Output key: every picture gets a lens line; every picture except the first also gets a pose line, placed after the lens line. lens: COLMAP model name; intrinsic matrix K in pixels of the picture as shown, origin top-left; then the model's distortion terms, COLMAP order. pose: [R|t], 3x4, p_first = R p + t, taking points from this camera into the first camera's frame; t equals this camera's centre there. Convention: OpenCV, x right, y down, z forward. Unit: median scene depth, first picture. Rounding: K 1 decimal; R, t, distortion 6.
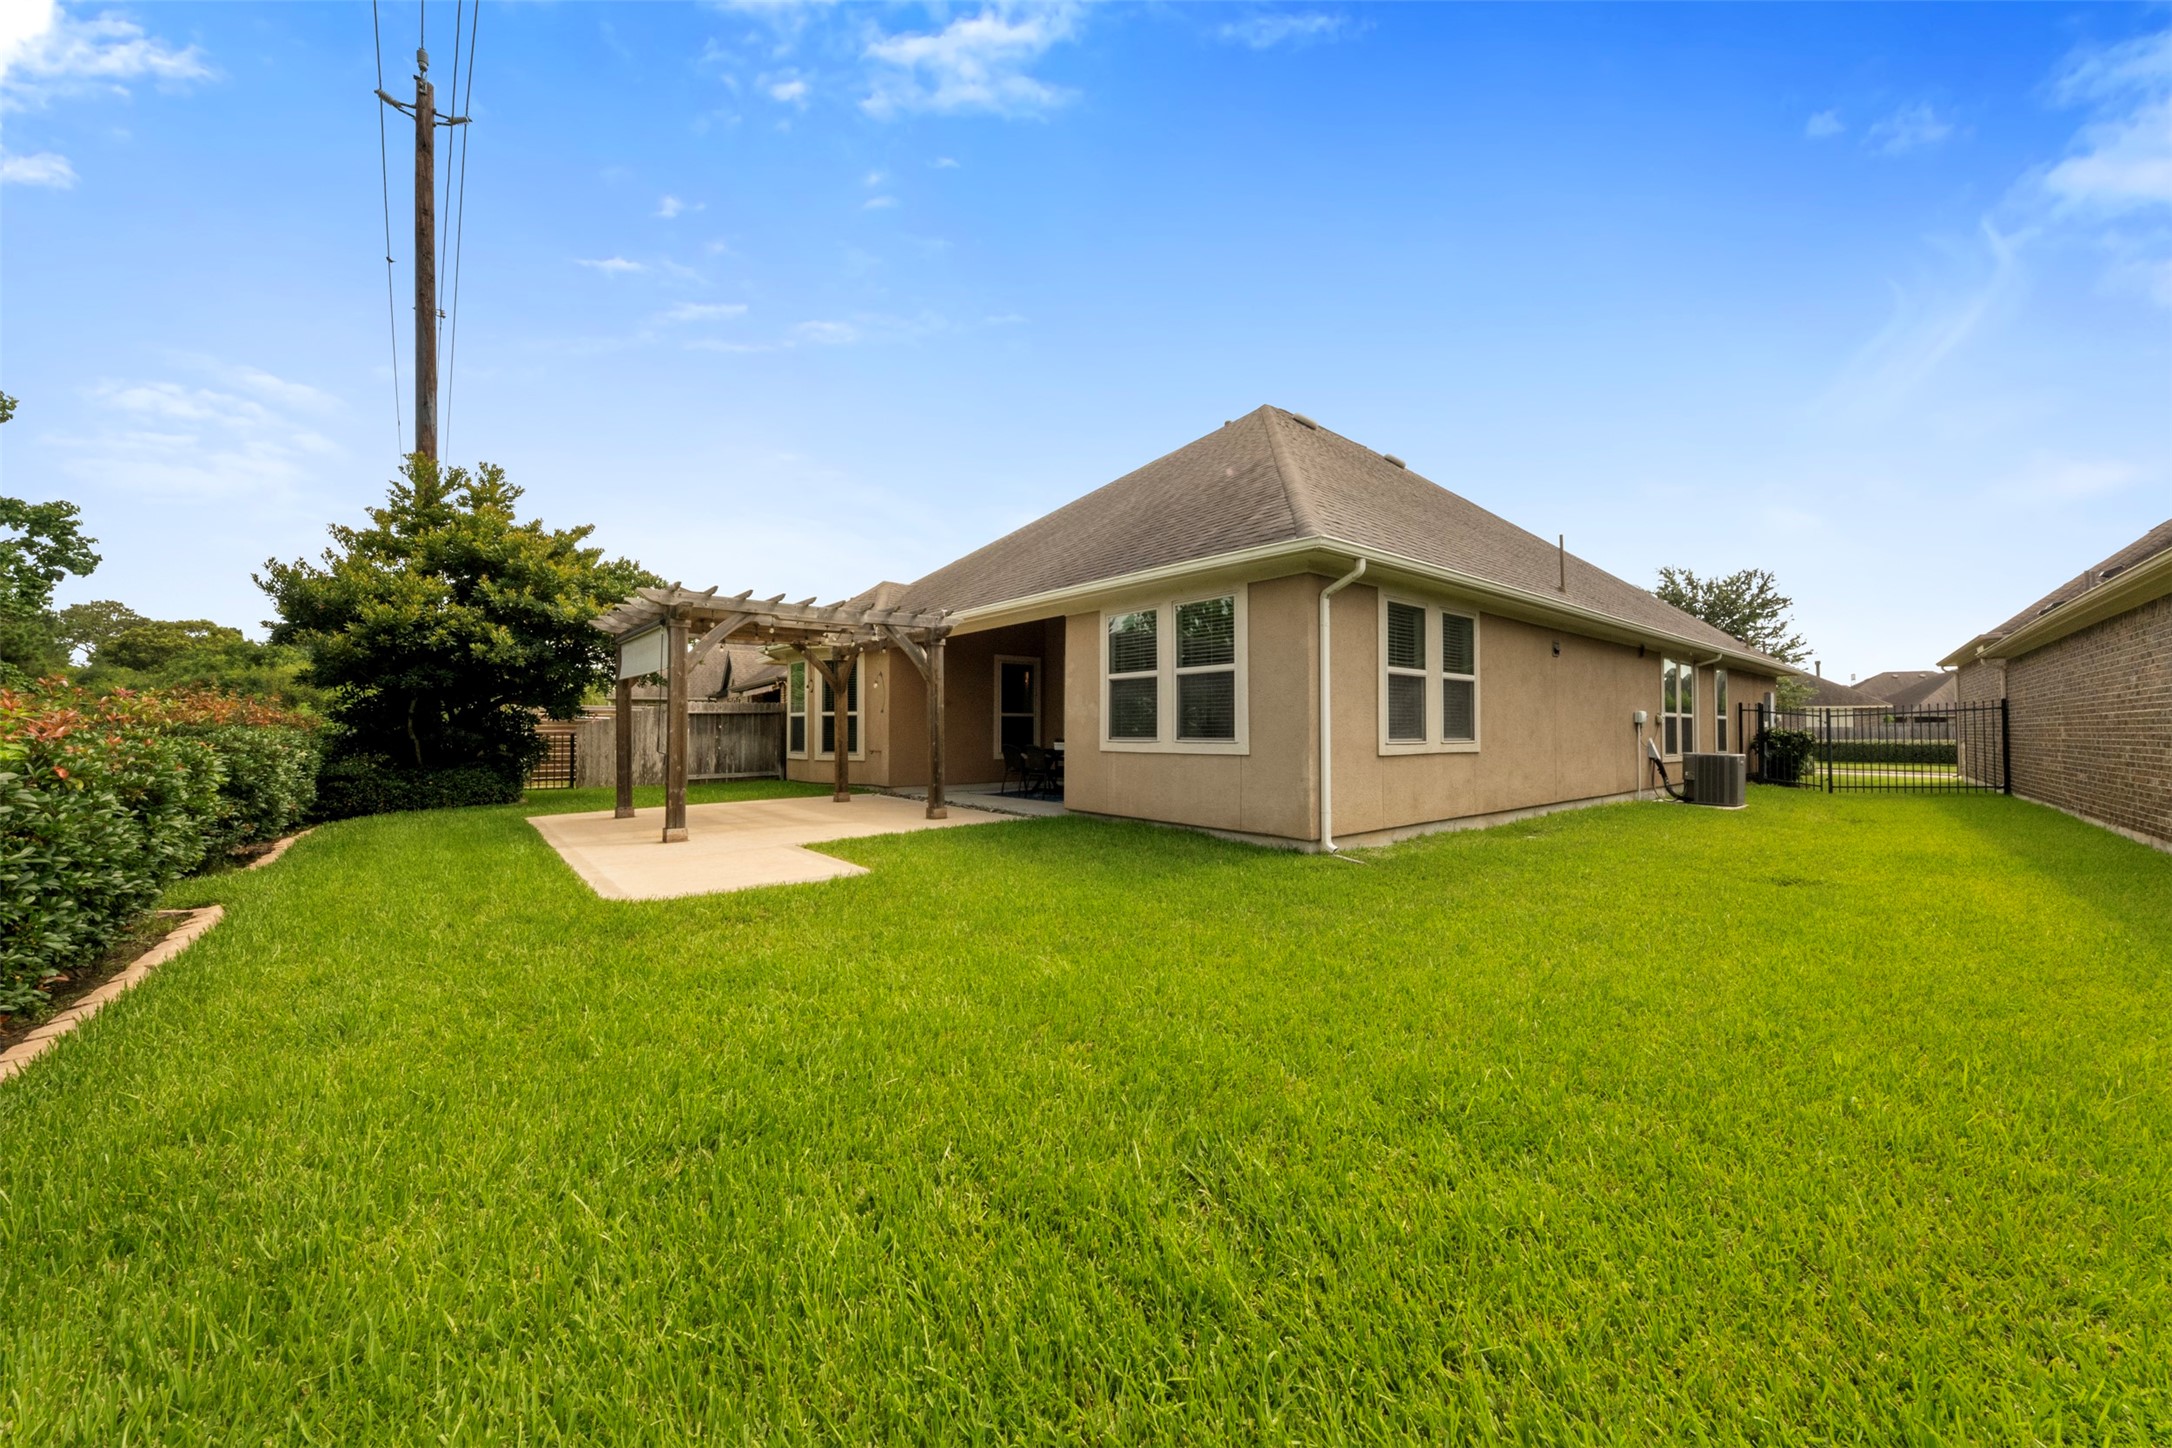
lens RADIAL K [[727.3, 0, 1076.4], [0, 727.3, 719.9], [0, 0, 1]] dist [-0.000451, -0.000003]
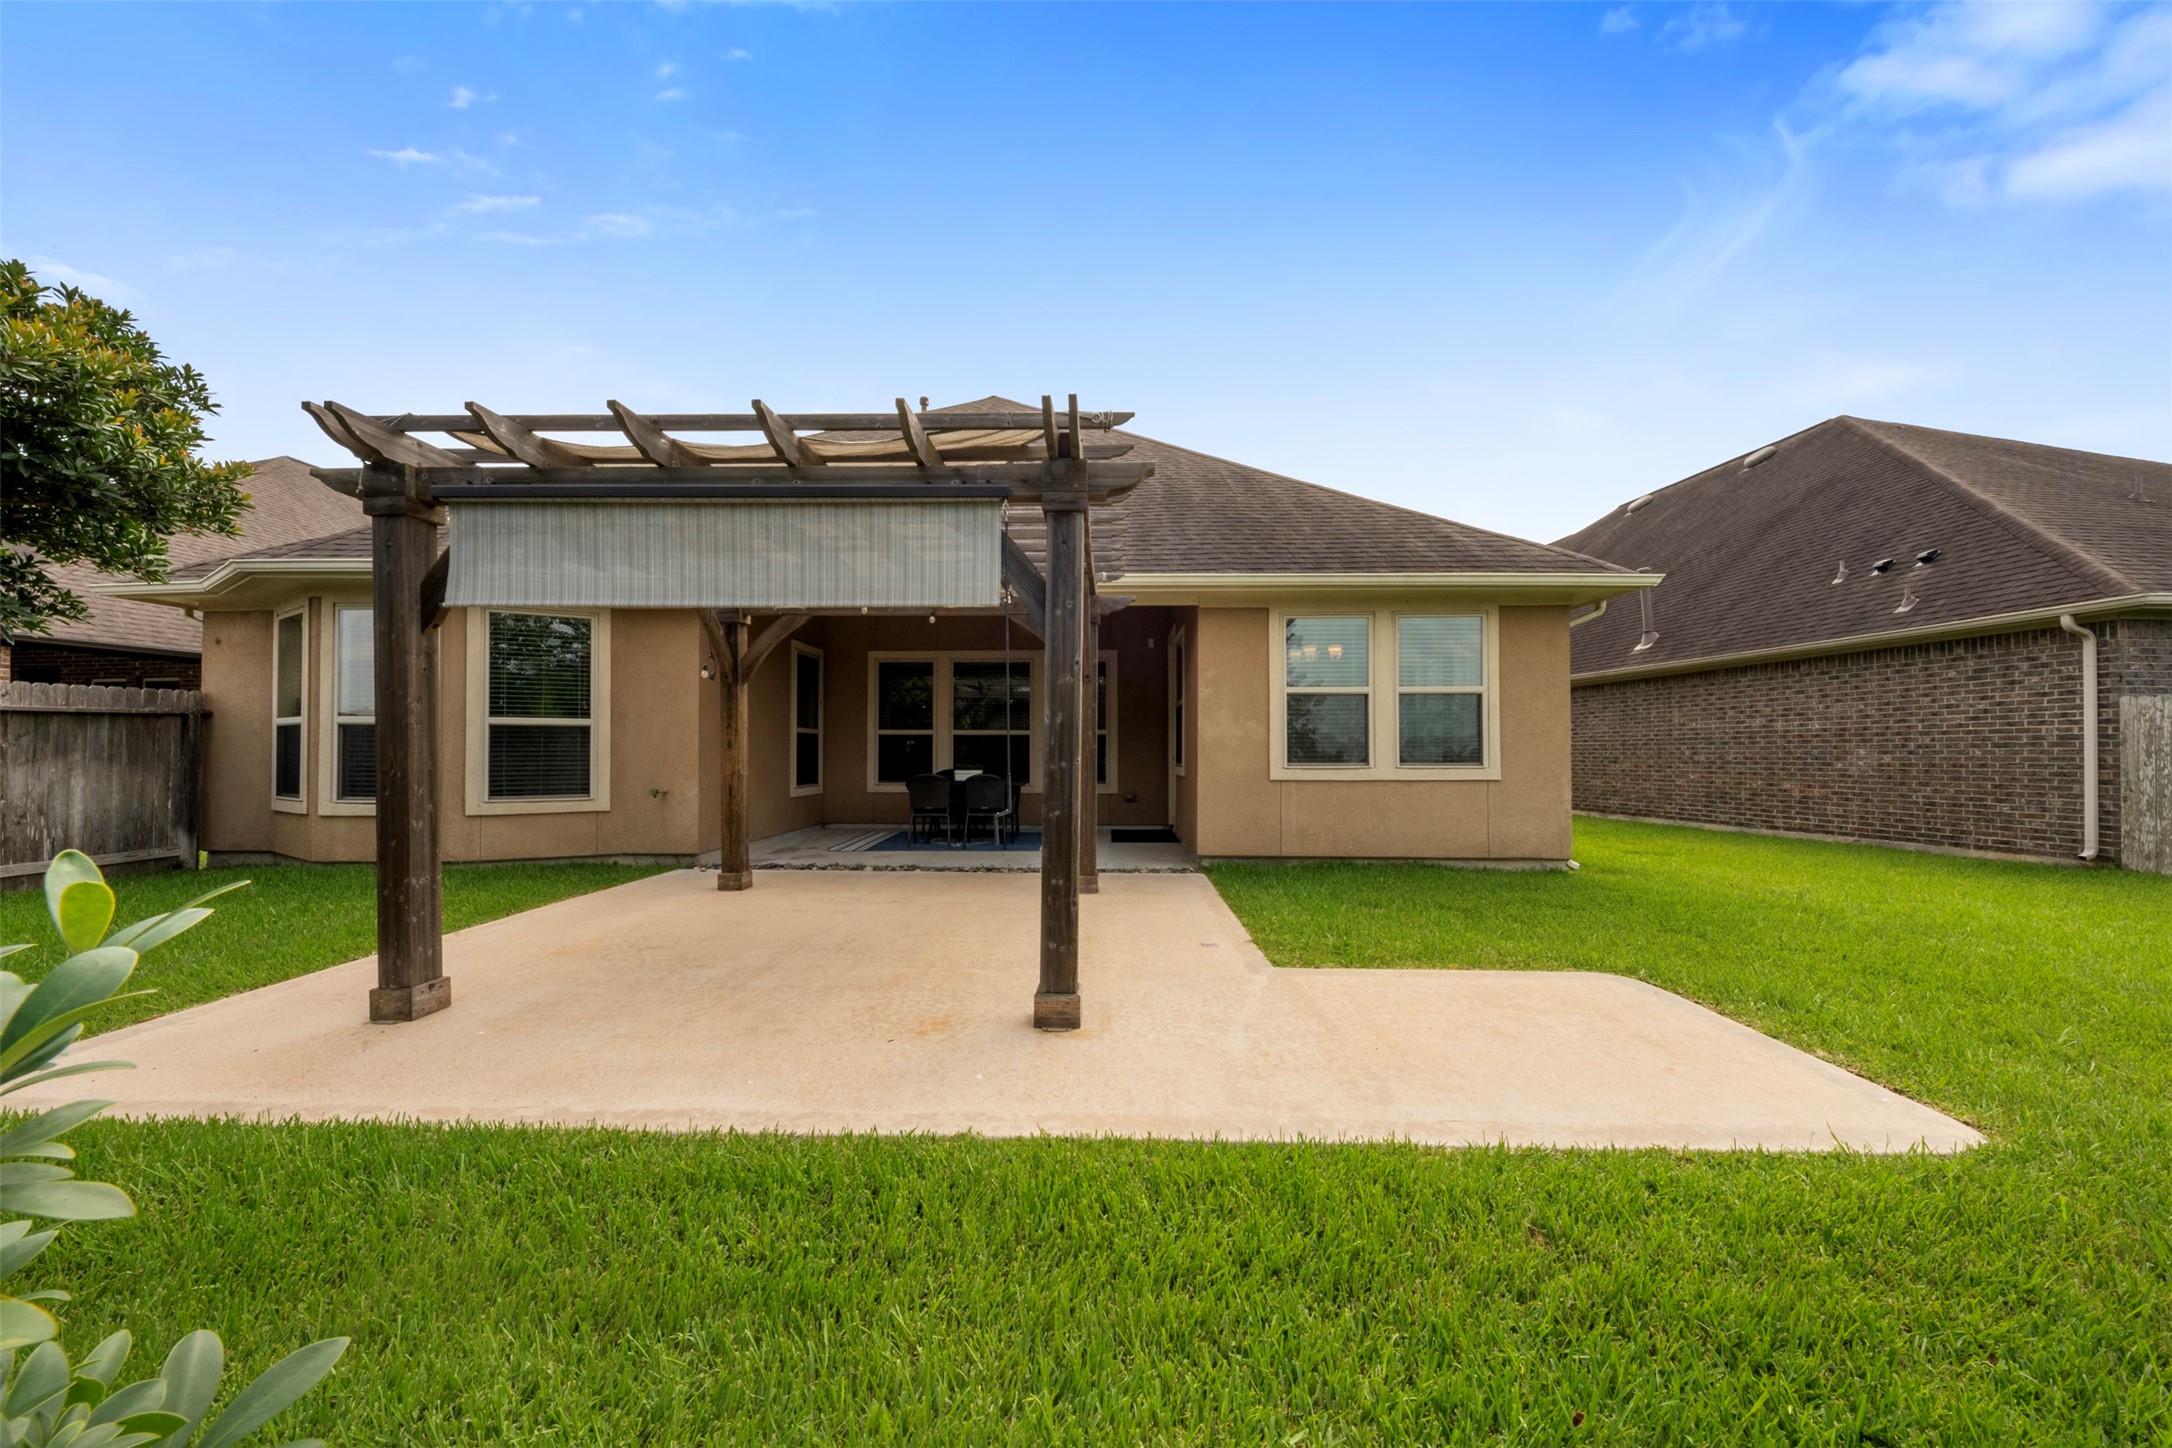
lens RADIAL K [[727.3, 0, 1090.0], [0, 727.3, 765.2], [0, 0, 1]] dist [-0.000451, -0.000003]
pose [[0.689991, 0.012177, 0.723716, -0.721798], [-0.011534, 0.999916, -0.005828, 0.033951], [-0.723726, -0.004326, 0.690074, 0.606215]]
